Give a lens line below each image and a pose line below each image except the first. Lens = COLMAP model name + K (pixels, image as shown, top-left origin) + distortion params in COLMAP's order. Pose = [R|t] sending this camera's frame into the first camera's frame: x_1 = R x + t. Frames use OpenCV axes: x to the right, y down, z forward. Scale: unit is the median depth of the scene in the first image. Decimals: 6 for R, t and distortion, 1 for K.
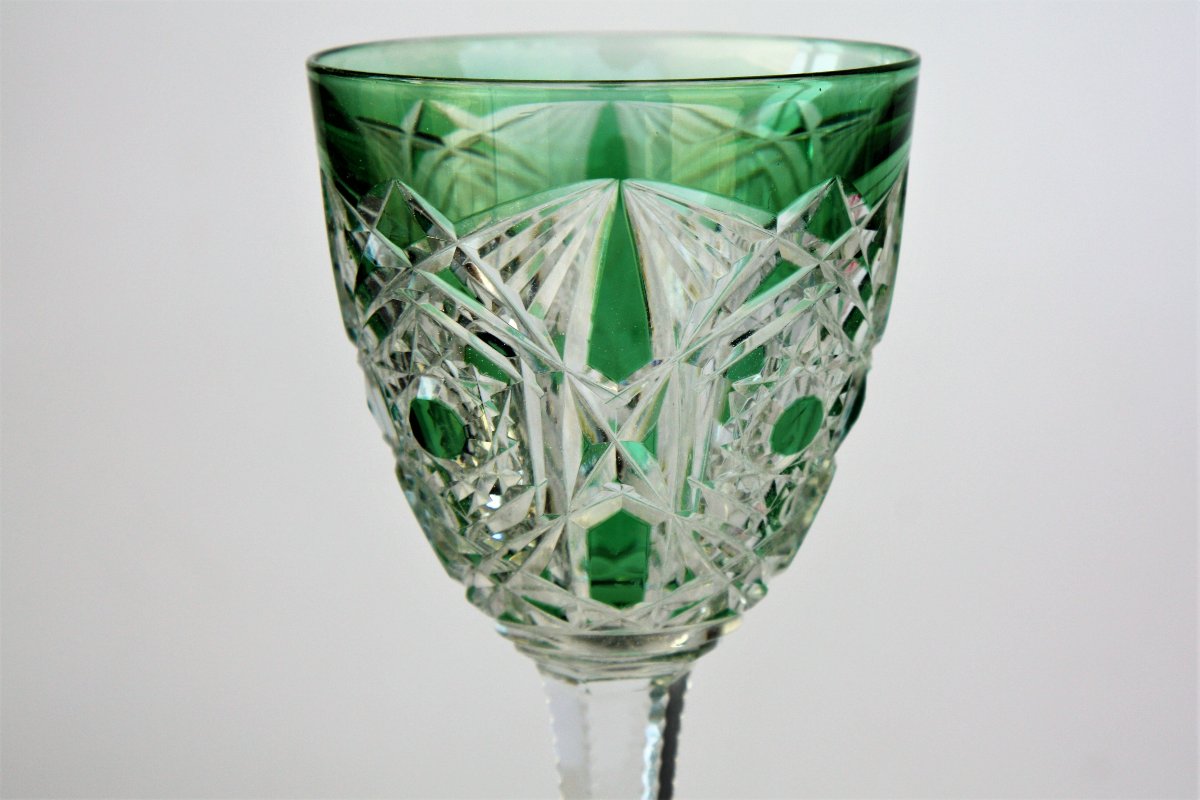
lens RADIAL K [[4071.7, 0, 600.0], [0, 4071.7, 400.0], [0, 0, 1]] dist [0.025274, 0.278869]
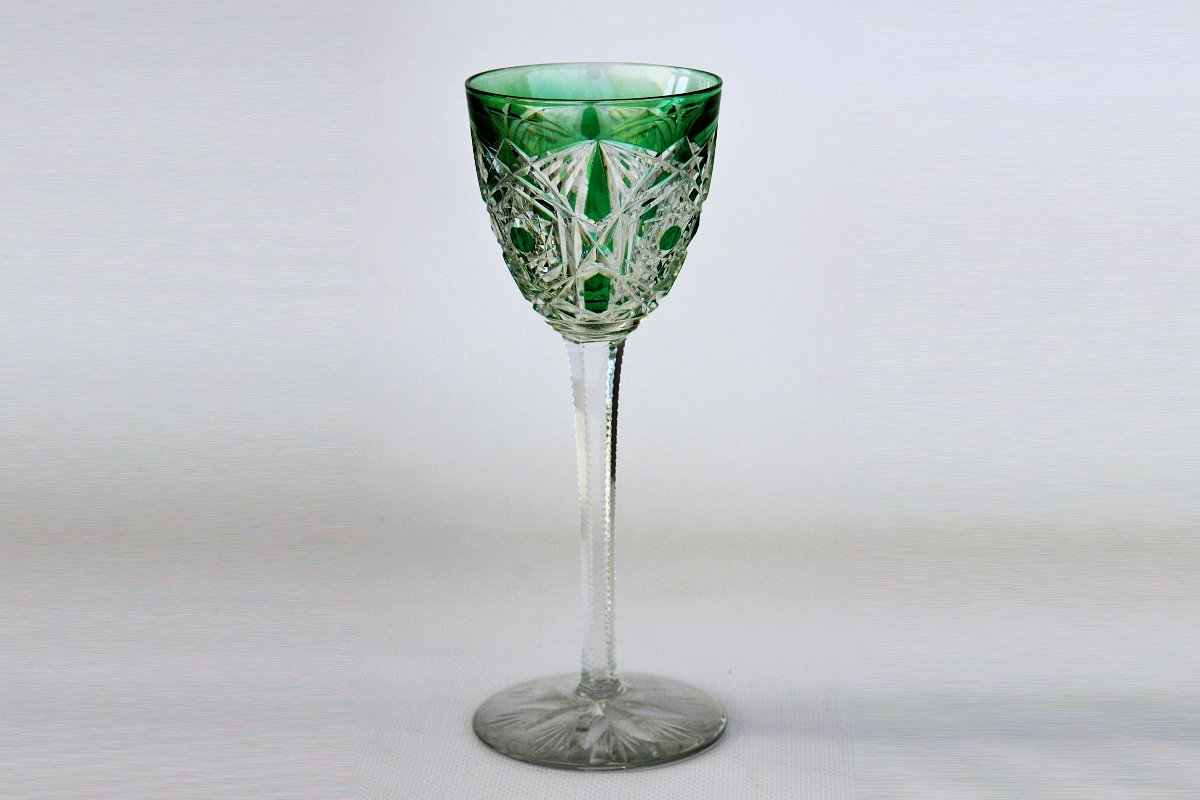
lens RADIAL K [[4071.7, 0, 600.0], [0, 4071.7, 400.0], [0, 0, 1]] dist [0.025274, 0.278869]
pose [[0.999828, -0.003767, 0.018160, -0.037690], [0.002004, 0.995369, 0.096103, -0.130094], [-0.018438, -0.096050, 0.995206, -1.414507]]
